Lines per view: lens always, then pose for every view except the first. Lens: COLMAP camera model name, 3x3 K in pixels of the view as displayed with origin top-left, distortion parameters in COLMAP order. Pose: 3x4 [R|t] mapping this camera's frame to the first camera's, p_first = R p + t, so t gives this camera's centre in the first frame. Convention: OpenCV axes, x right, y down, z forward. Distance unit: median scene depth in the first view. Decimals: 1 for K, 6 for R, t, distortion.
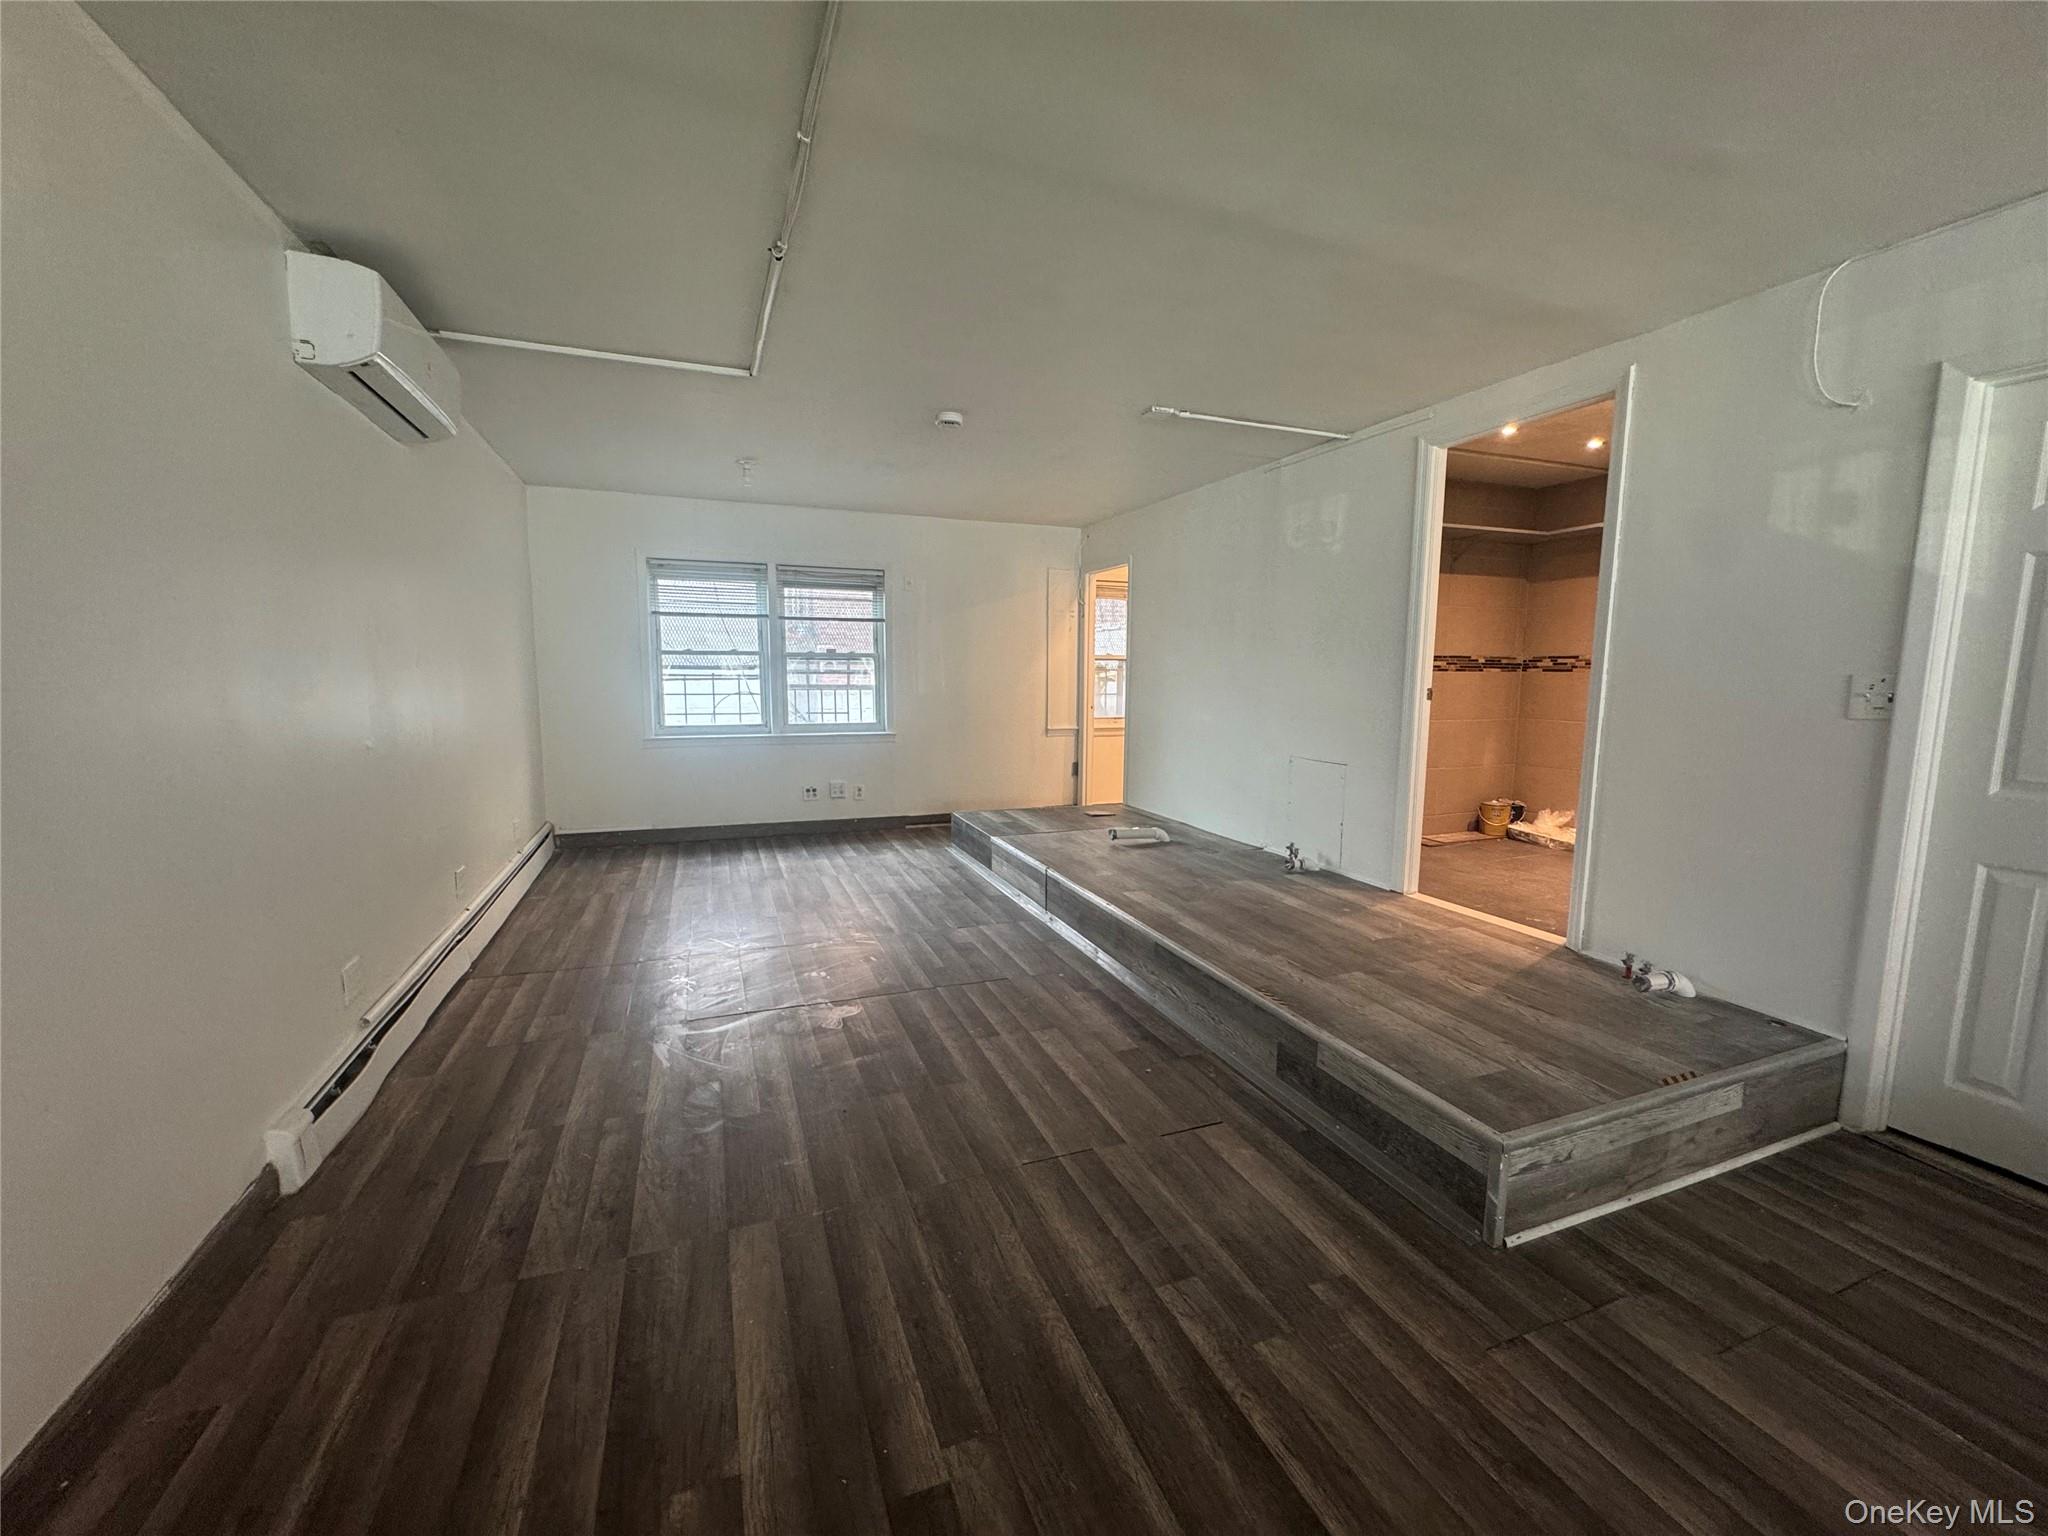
lens RADIAL K [[815.4, 0, 1024.0], [0, 815.4, 768.0], [0, 0, 1]] dist [-0.000711, 0.000184]
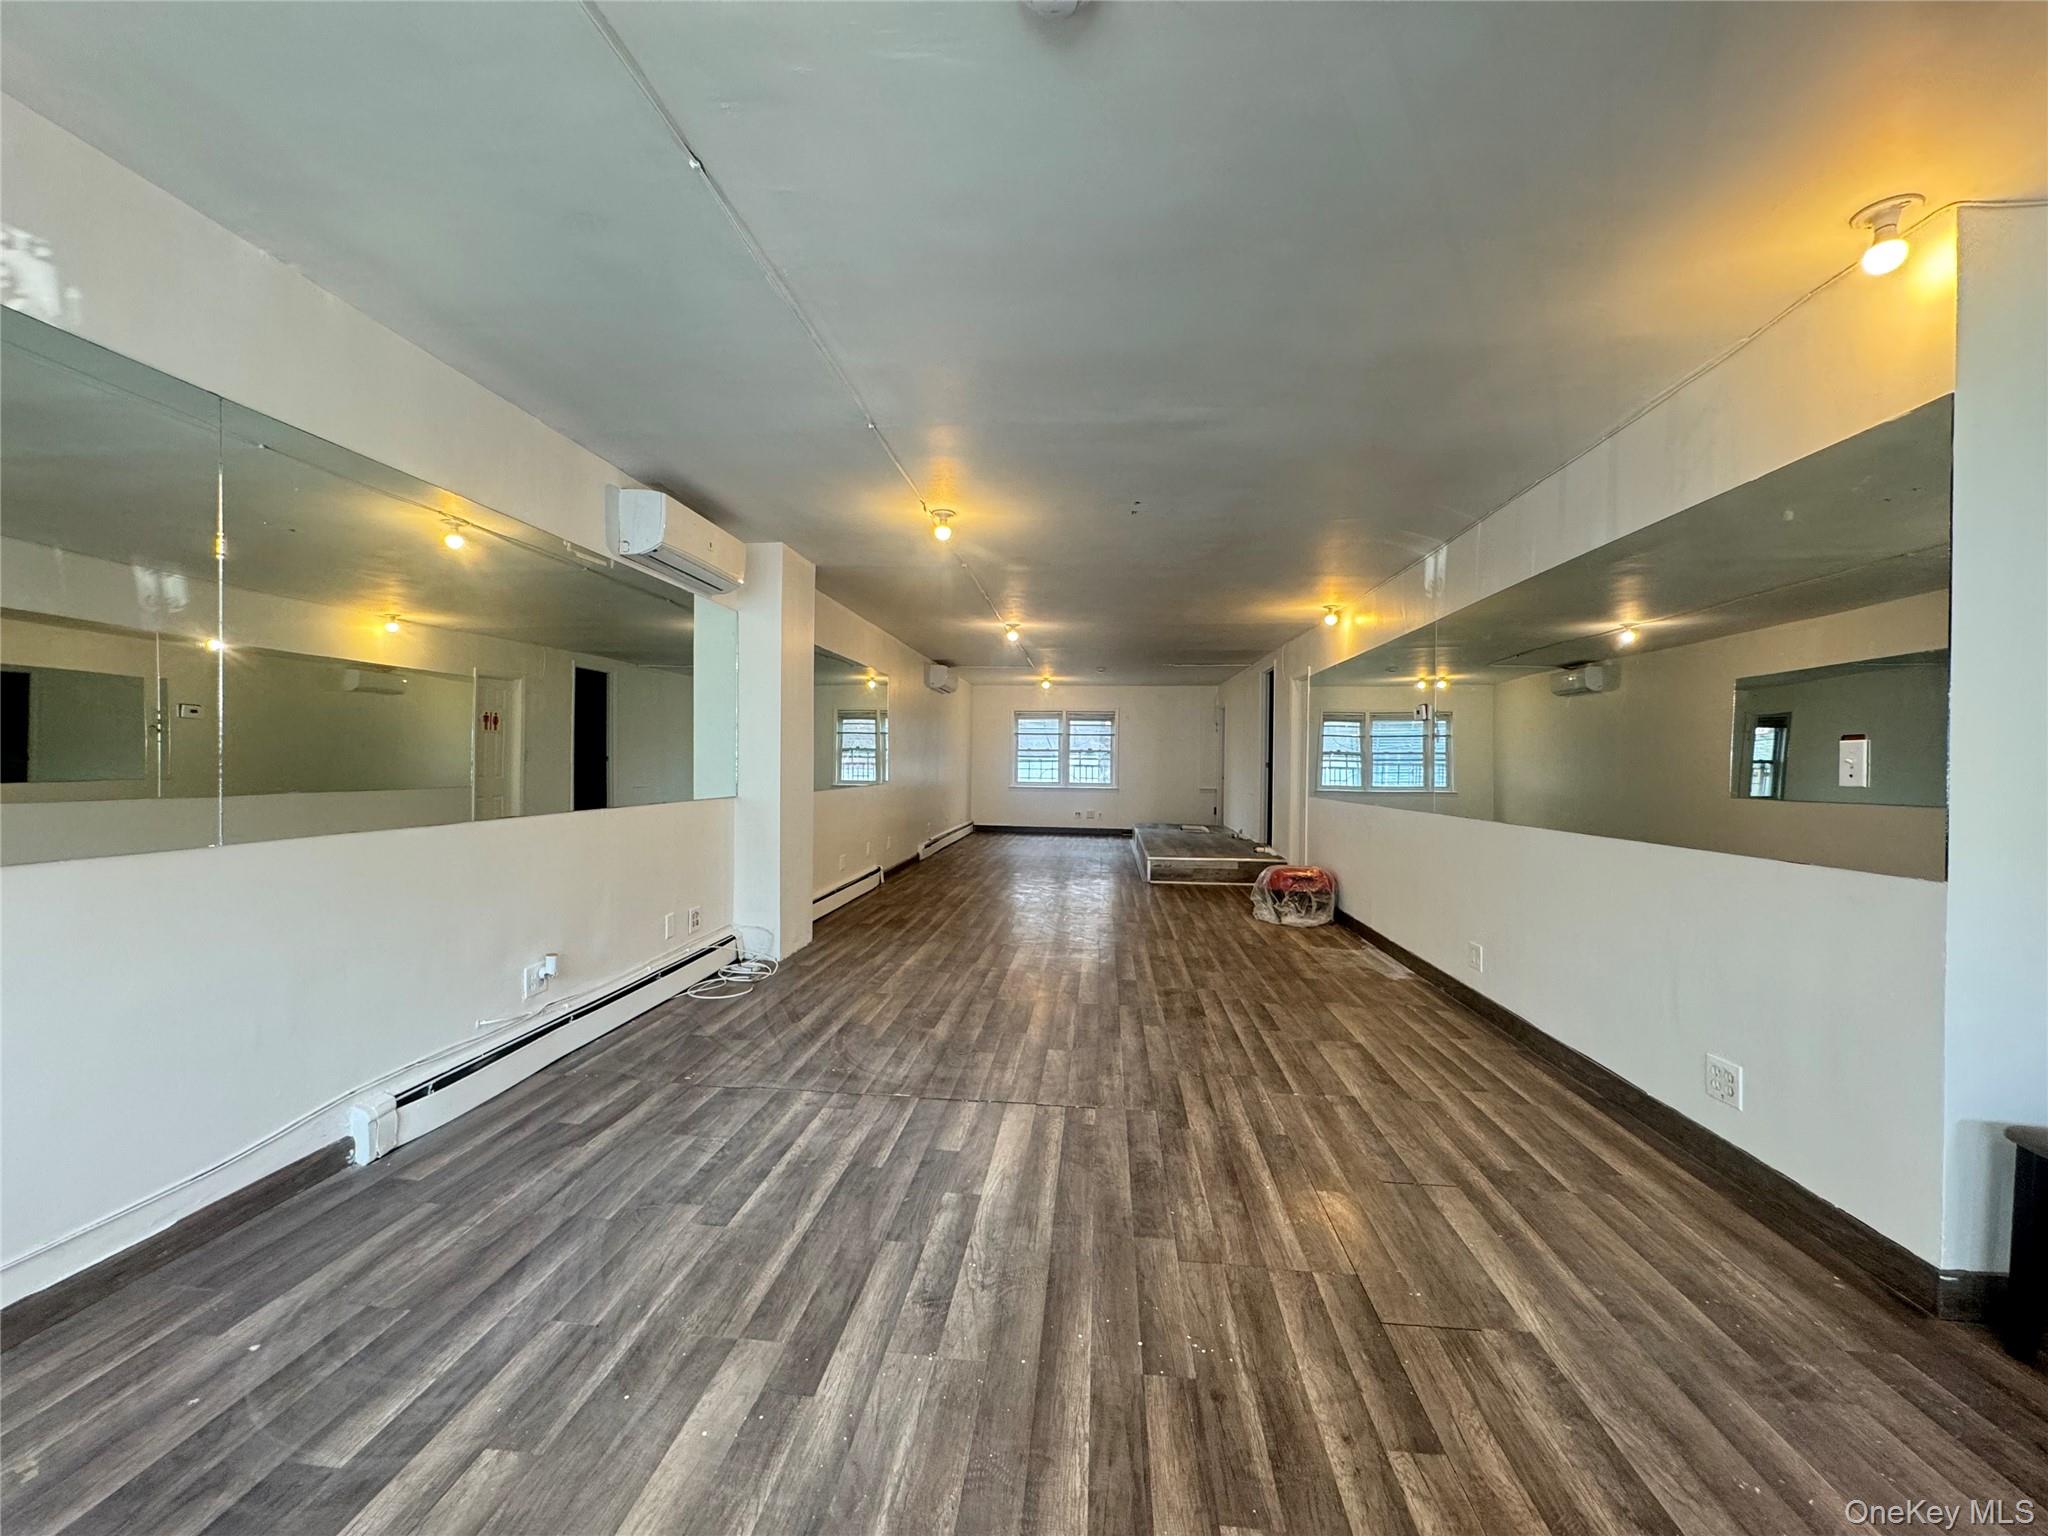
lens RADIAL K [[818.7, 0, 1024.0], [0, 818.7, 768.0], [0, 0, 1]] dist [-0.001292, 0.000137]
pose [[0.891385, 0.004711, -0.453222, 0.766046], [-0.058555, 0.992763, -0.104846, 0.186517], [0.449448, 0.119996, 0.885210, -1.290521]]
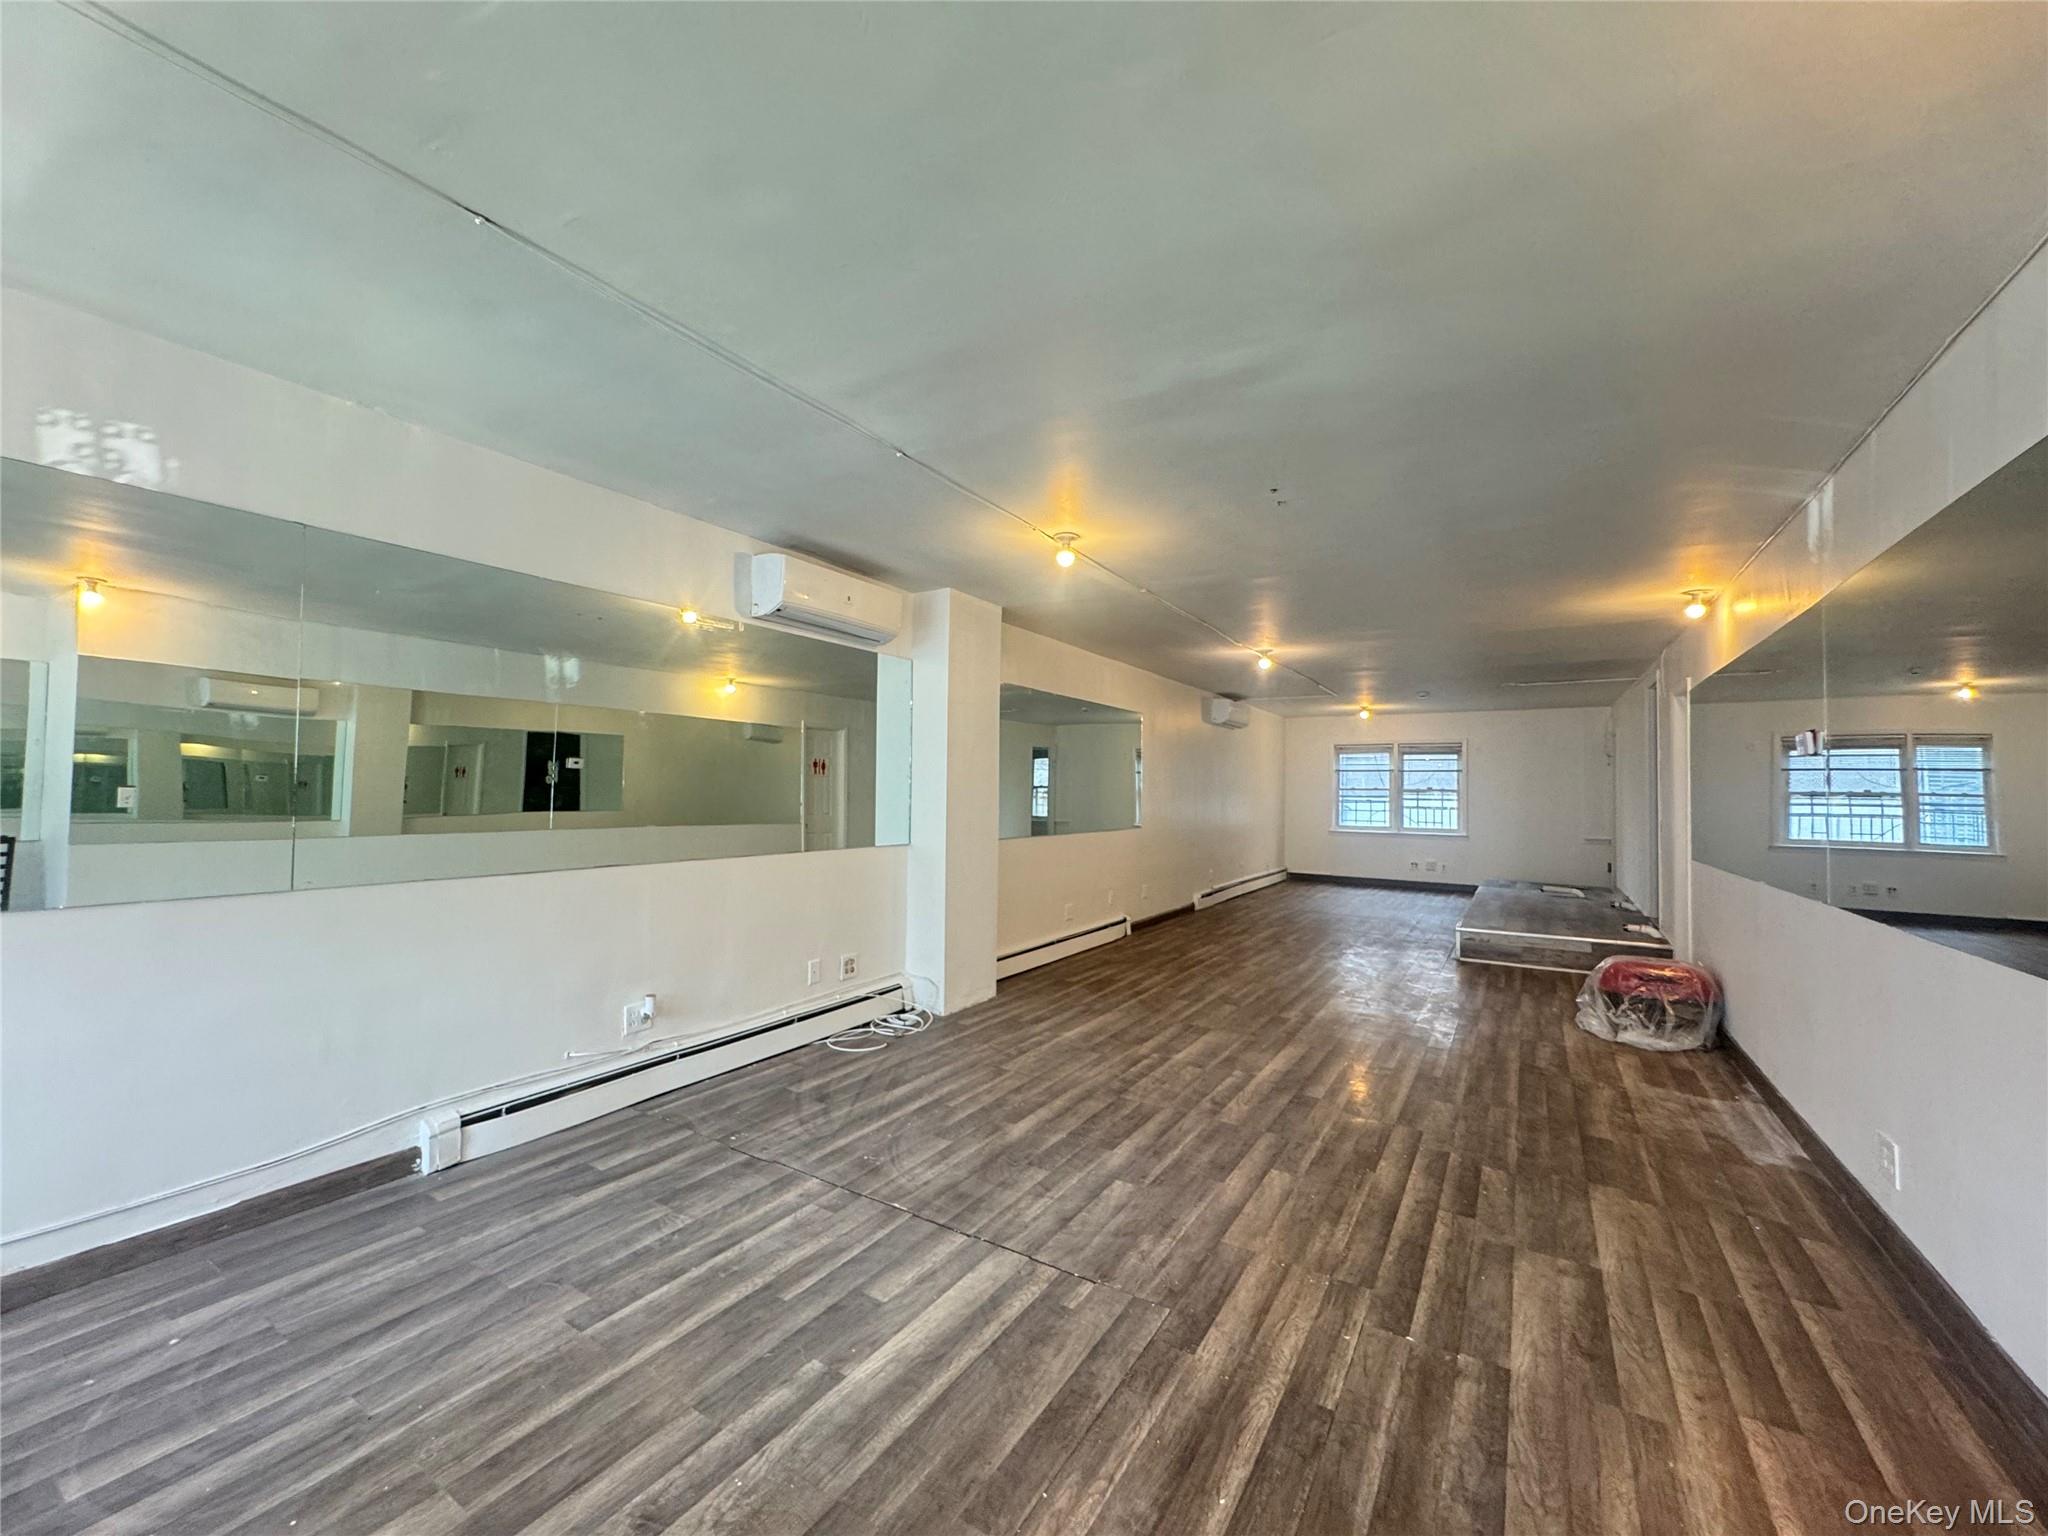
lens RADIAL K [[818.7, 0, 1024.0], [0, 818.7, 768.0], [0, 0, 1]] dist [-0.001292, 0.000137]
pose [[0.598724, -0.023683, -0.800605, 0.889654], [-0.105654, 0.988493, -0.108254, 0.137737], [0.793956, 0.149401, 0.589333, -1.049909]]
